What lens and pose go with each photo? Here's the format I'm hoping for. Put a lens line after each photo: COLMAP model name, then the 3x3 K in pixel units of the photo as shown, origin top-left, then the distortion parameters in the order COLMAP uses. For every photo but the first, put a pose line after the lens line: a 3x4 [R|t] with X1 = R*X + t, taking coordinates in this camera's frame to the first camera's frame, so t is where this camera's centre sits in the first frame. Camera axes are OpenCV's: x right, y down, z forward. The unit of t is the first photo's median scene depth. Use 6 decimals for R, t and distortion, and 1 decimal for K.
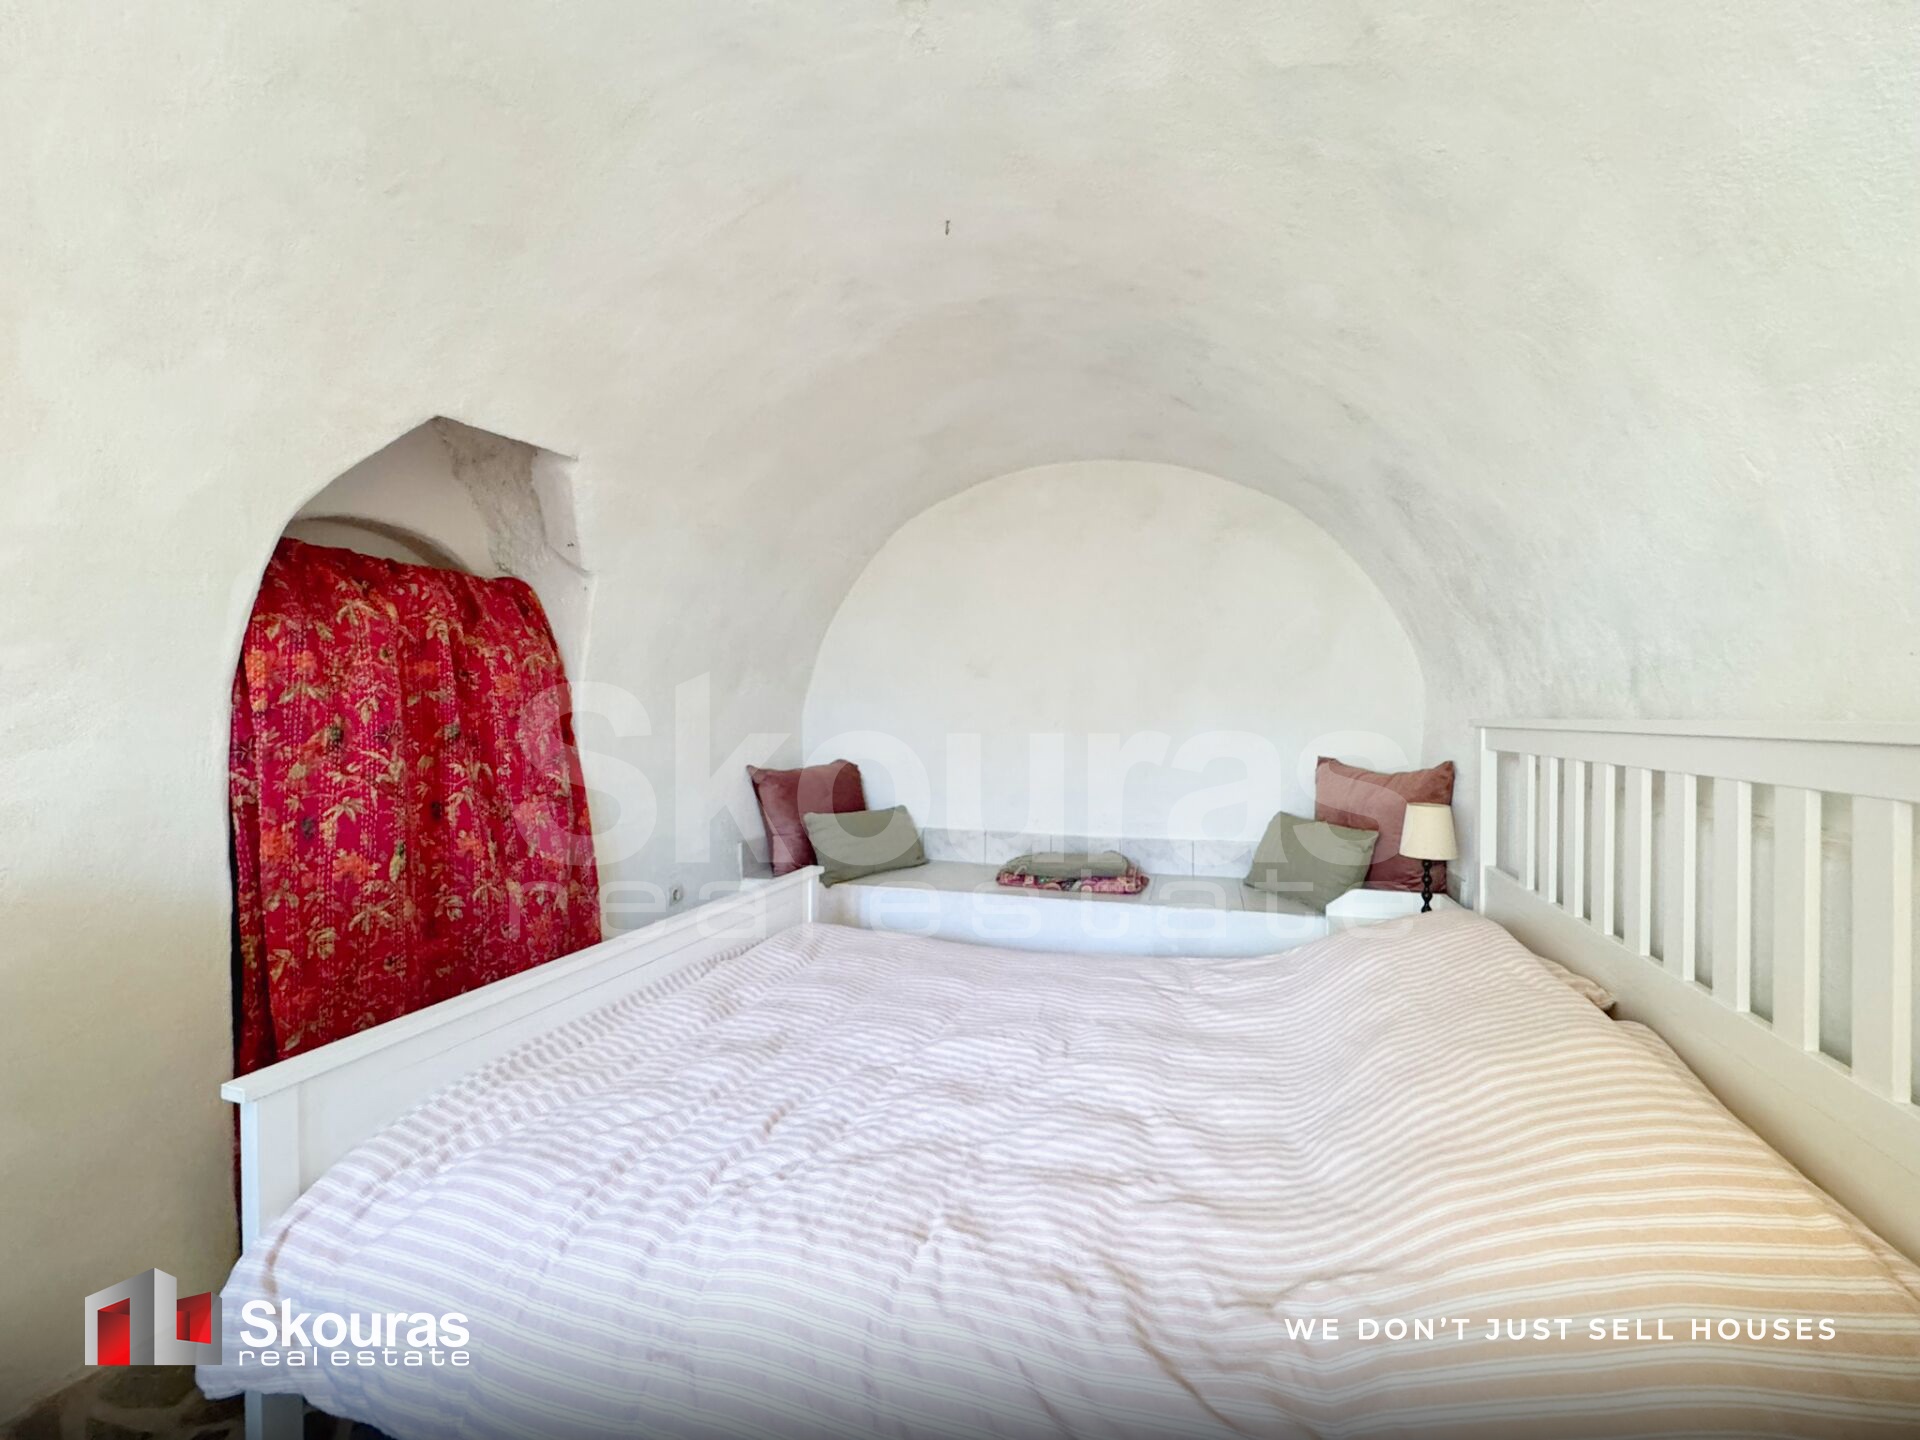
lens RADIAL K [[769.7, 0, 960.0], [0, 769.7, 720.0], [0, 0, 1]] dist [-0.001101, 0.000050]
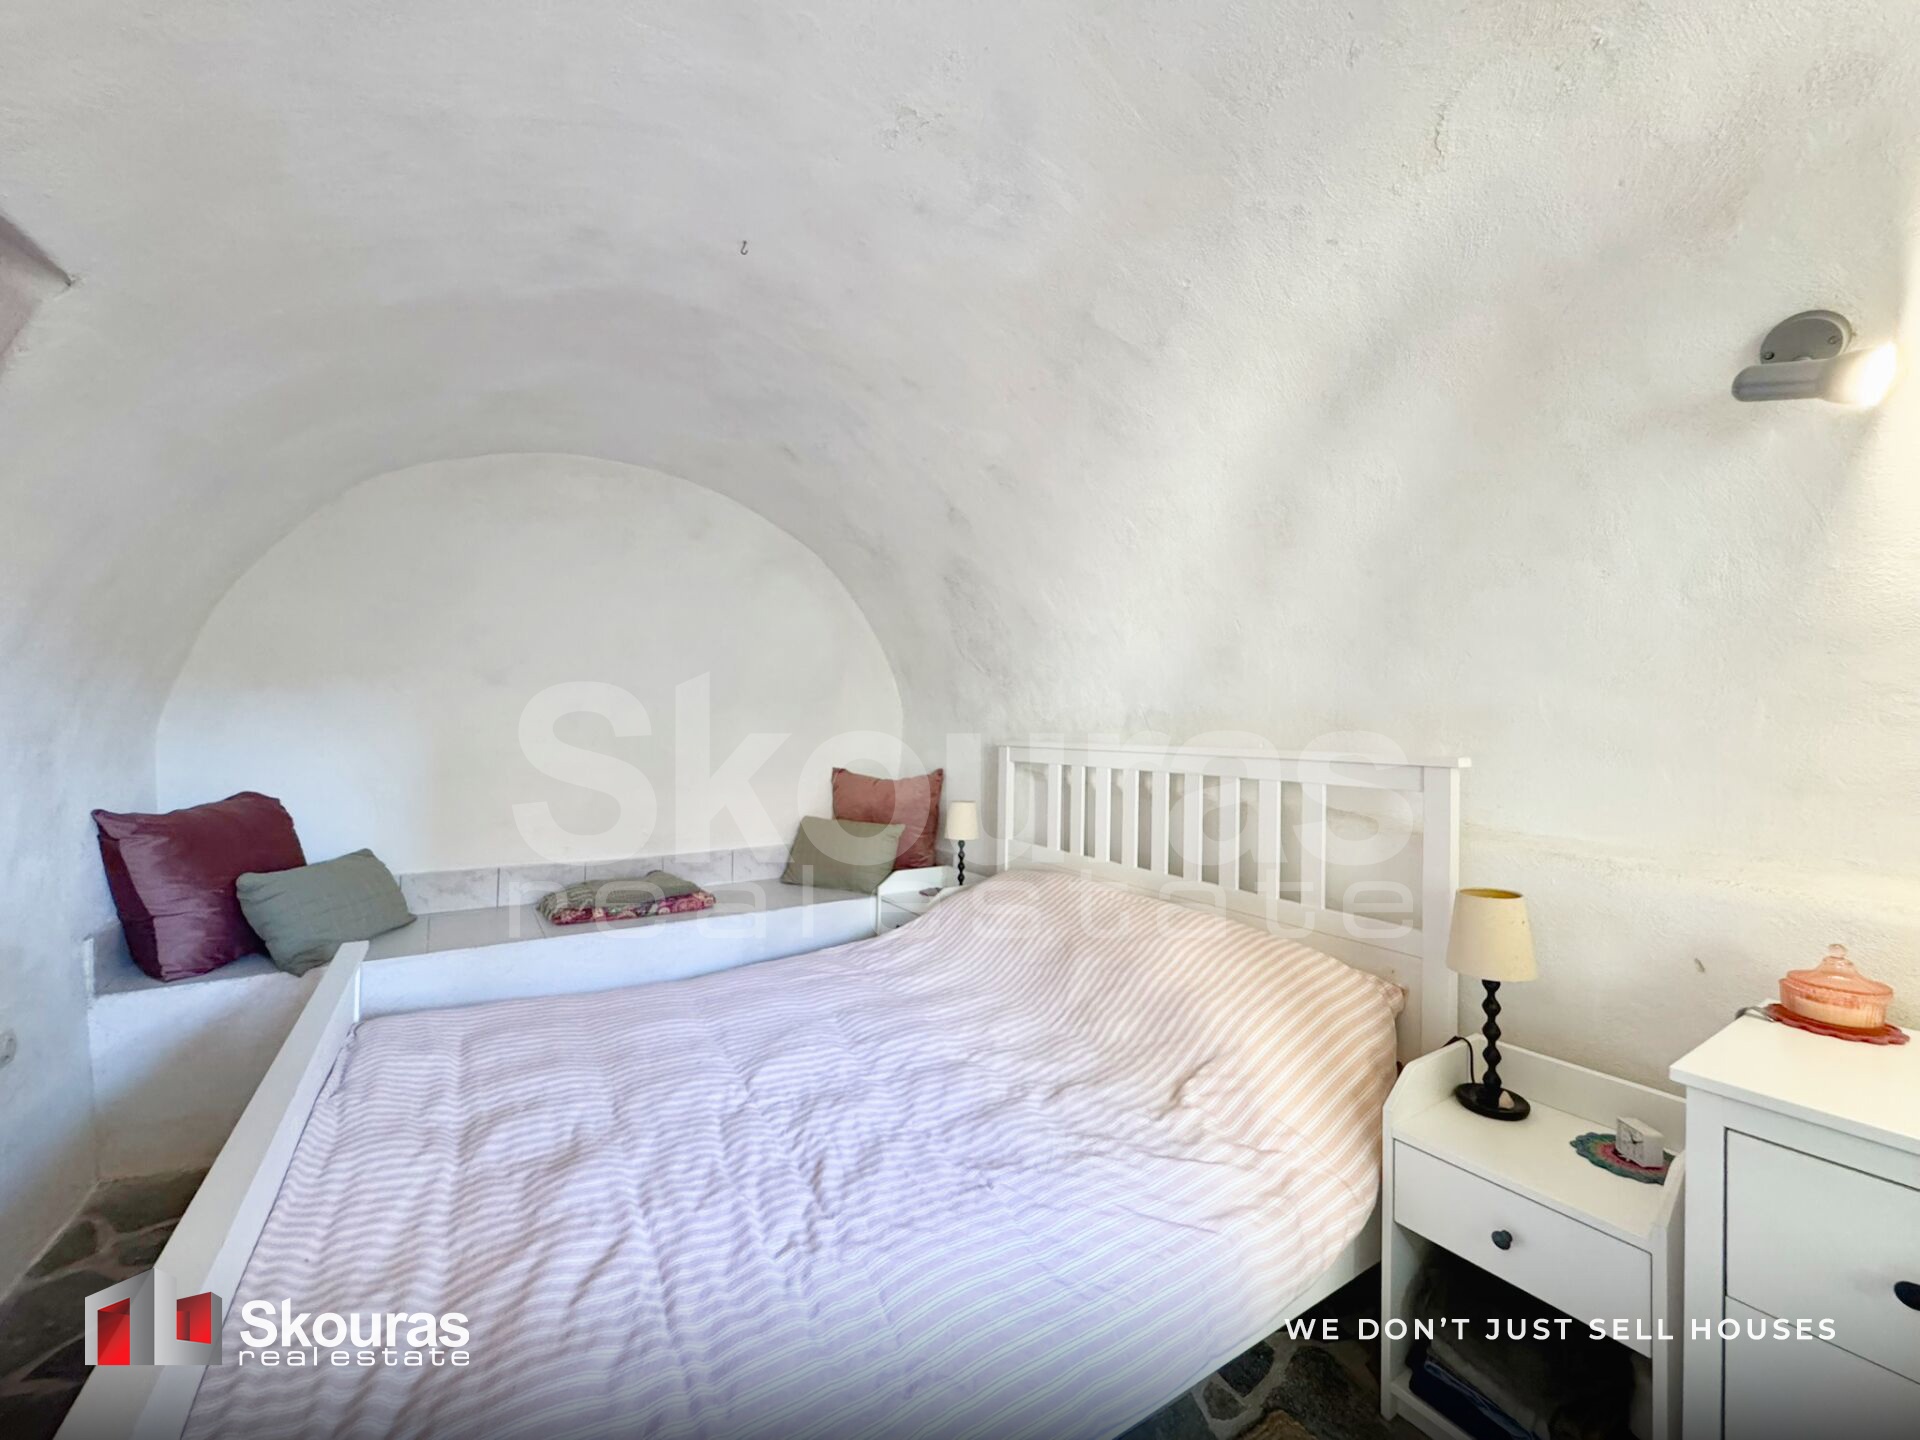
lens RADIAL K [[769.7, 0, 960.0], [0, 769.7, 720.0], [0, 0, 1]] dist [-0.001101, 0.000050]
pose [[0.623417, 0.017847, 0.781686, -0.366301], [-0.012599, 0.999839, -0.012780, -0.014623], [-0.781788, -0.001881, 0.623542, 0.099315]]
